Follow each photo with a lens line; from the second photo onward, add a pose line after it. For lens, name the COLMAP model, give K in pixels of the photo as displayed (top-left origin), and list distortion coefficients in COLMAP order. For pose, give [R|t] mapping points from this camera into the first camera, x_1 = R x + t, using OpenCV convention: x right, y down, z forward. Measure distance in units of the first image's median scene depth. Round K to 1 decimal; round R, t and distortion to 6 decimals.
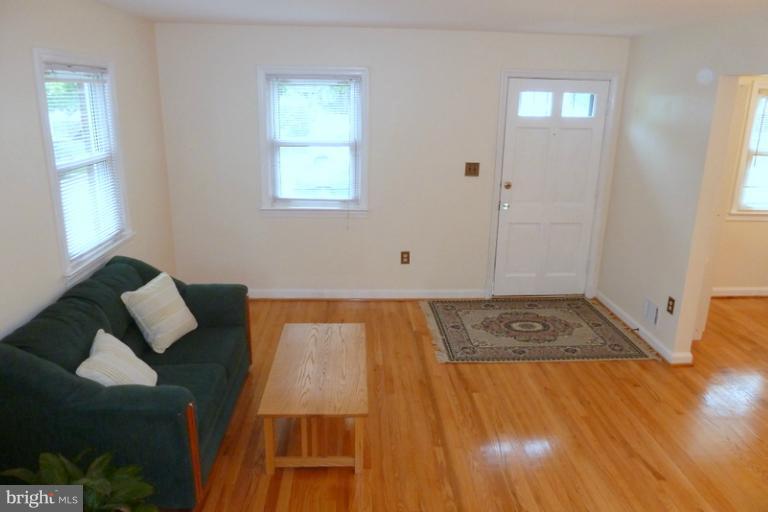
lens RADIAL K [[562.6, 0, 384.5], [0, 562.6, 254.4], [0, 0, 1]] dist [-0.033780, -0.001289]
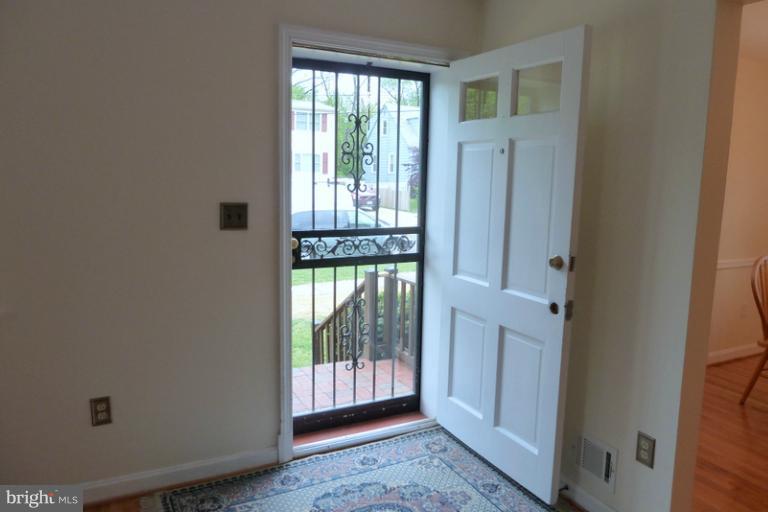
lens RADIAL K [[562.6, 0, 383.2], [0, 562.6, 254.5], [0, 0, 1]] dist [-0.033780, -0.001289]
pose [[0.916774, -0.055931, 0.395470, 0.077220], [0.106009, 0.988708, -0.105918, -0.049257], [-0.385081, 0.139026, 0.912351, 0.490347]]
